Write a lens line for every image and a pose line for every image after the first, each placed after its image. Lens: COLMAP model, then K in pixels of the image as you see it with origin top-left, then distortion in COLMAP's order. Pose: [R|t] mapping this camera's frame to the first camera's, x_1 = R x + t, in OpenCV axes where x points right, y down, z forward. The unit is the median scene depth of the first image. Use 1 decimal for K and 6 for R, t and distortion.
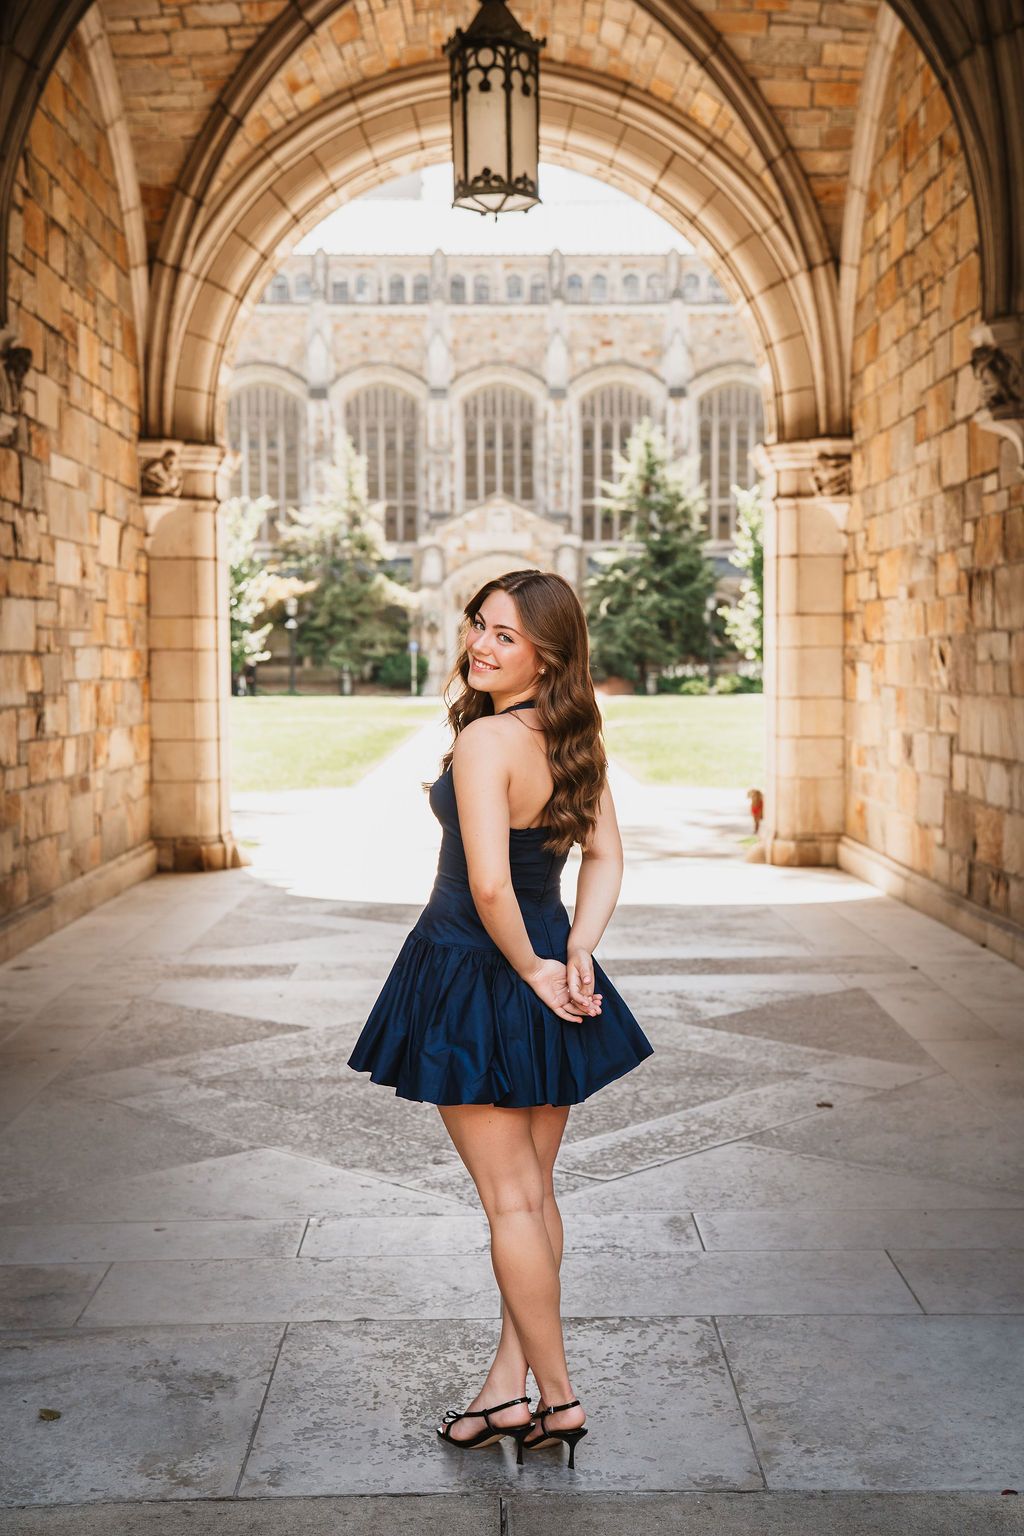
lens RADIAL K [[2004.5, 0, 539.3], [0, 2004.5, 791.5], [0, 0, 1]] dist [0.098838, 0.000000]
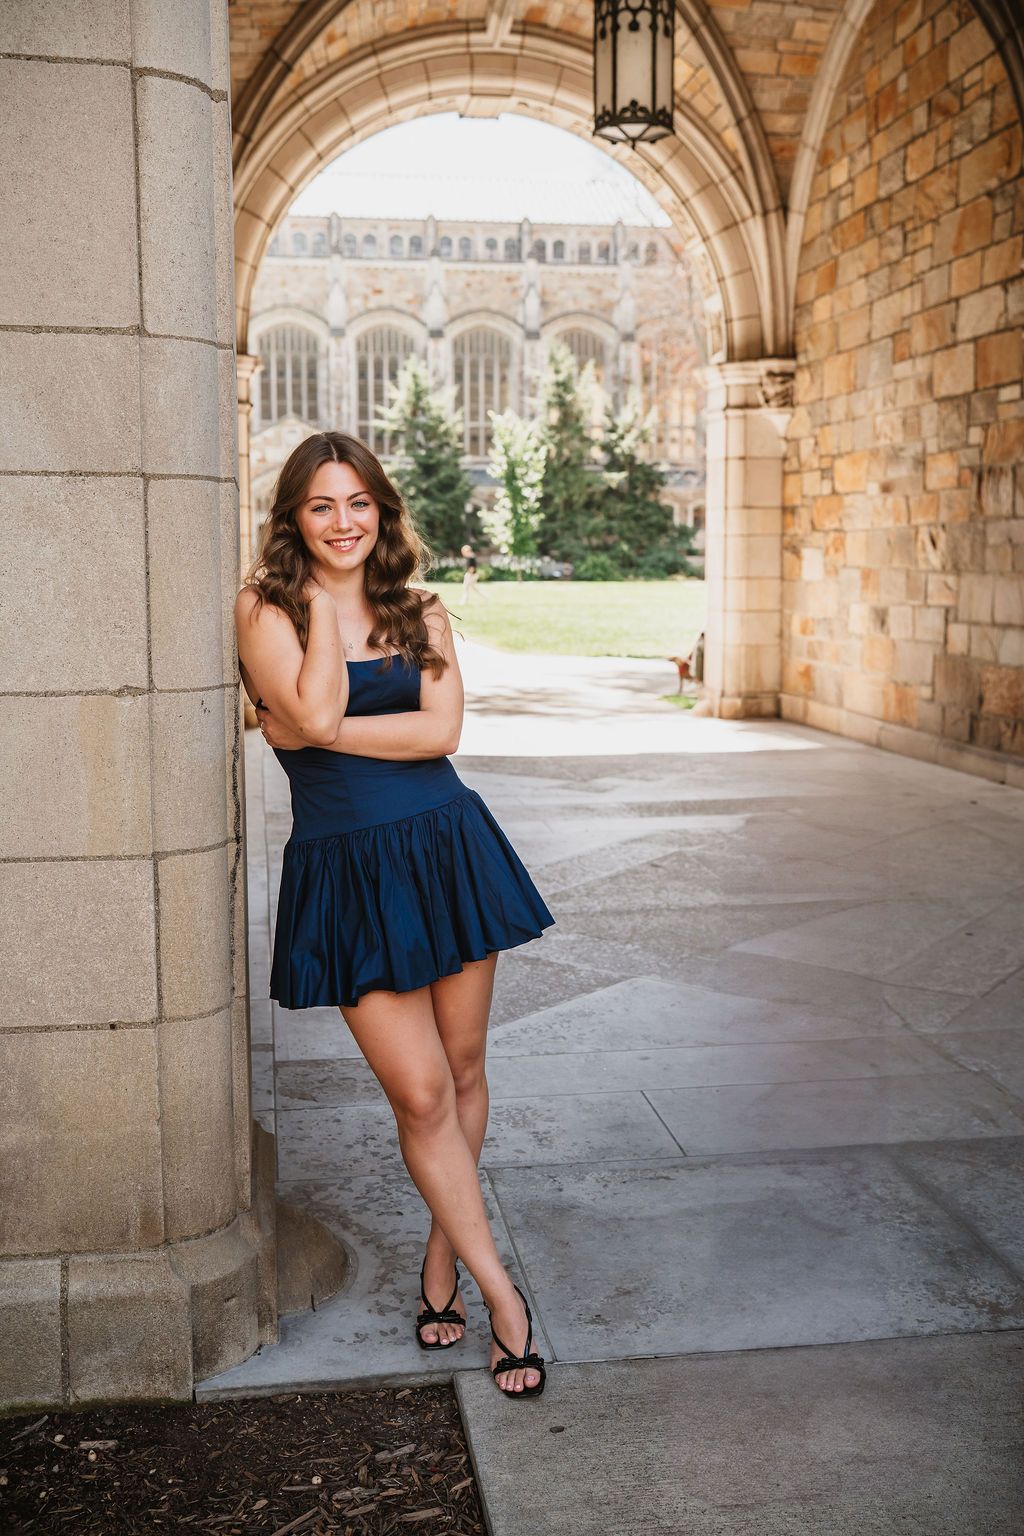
lens RADIAL K [[1614.8, 0, 506.3], [0, 1614.8, 765.3], [0, 0, 1]] dist [0.003489, 0.000000]
pose [[0.992154, -0.011978, 0.124450, -0.141482], [0.003959, 0.997911, 0.064480, 0.002145], [-0.124963, -0.063481, 0.990129, 0.062921]]
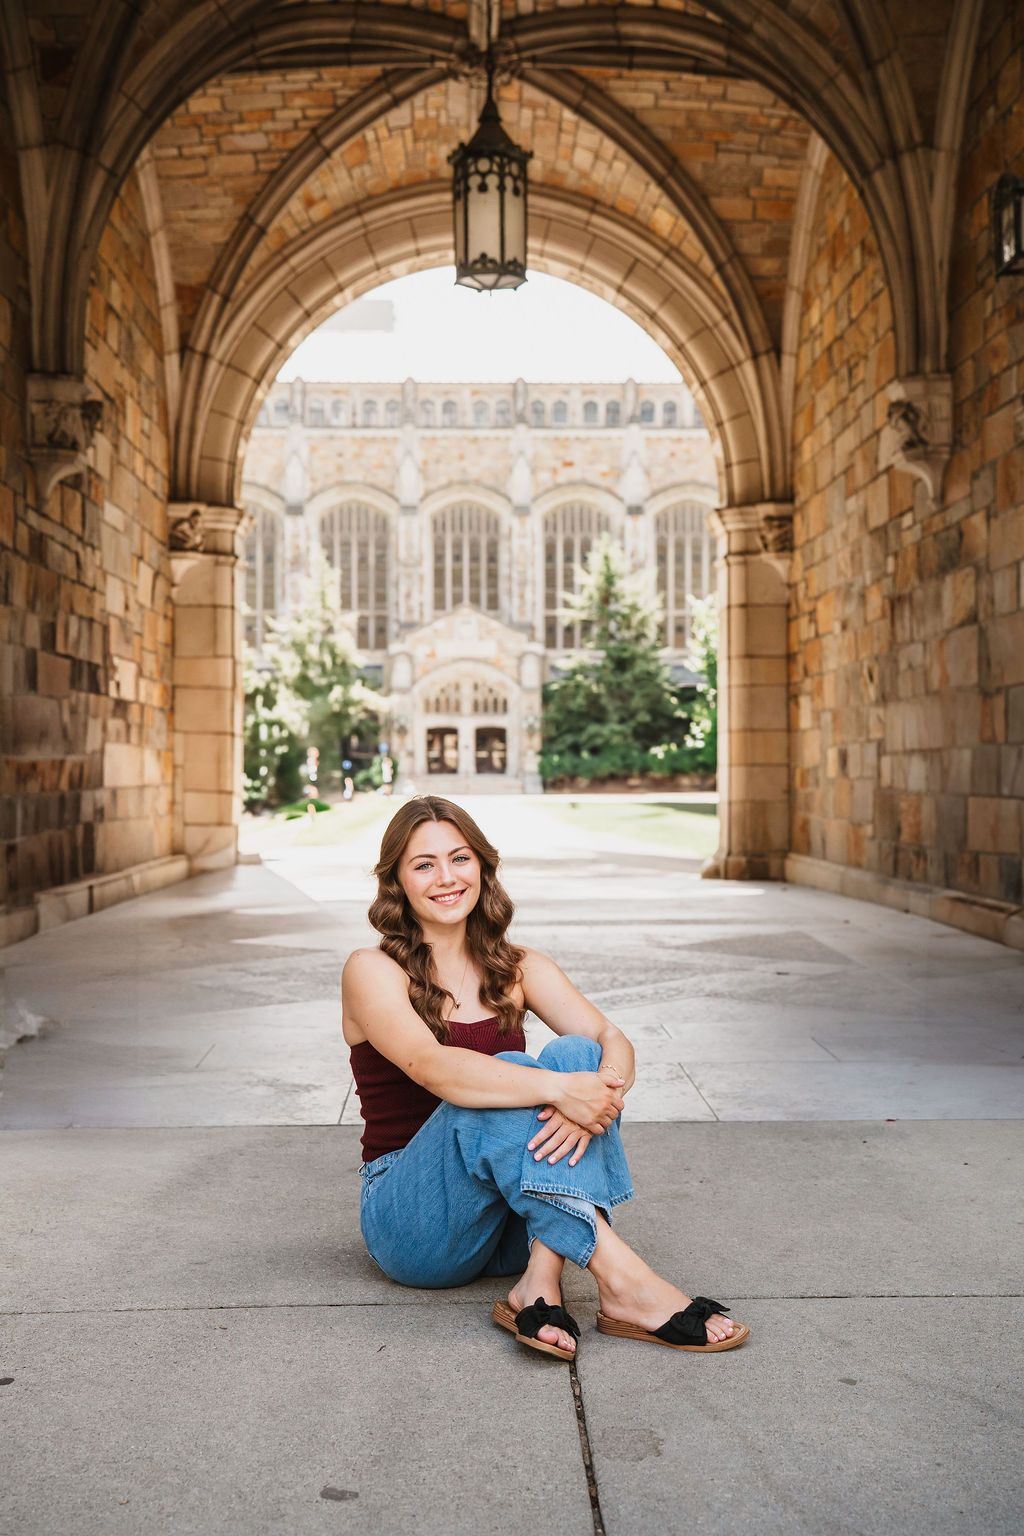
lens RADIAL K [[1945.2, 0, 516.1], [0, 1945.2, 773.4], [0, 0, 1]] dist [0.003403, 0.000000]
pose [[0.999971, 0.002141, 0.007360, -0.010006], [-0.001665, 0.997945, -0.064062, 0.050966], [-0.007482, 0.064048, 0.997919, -0.092637]]
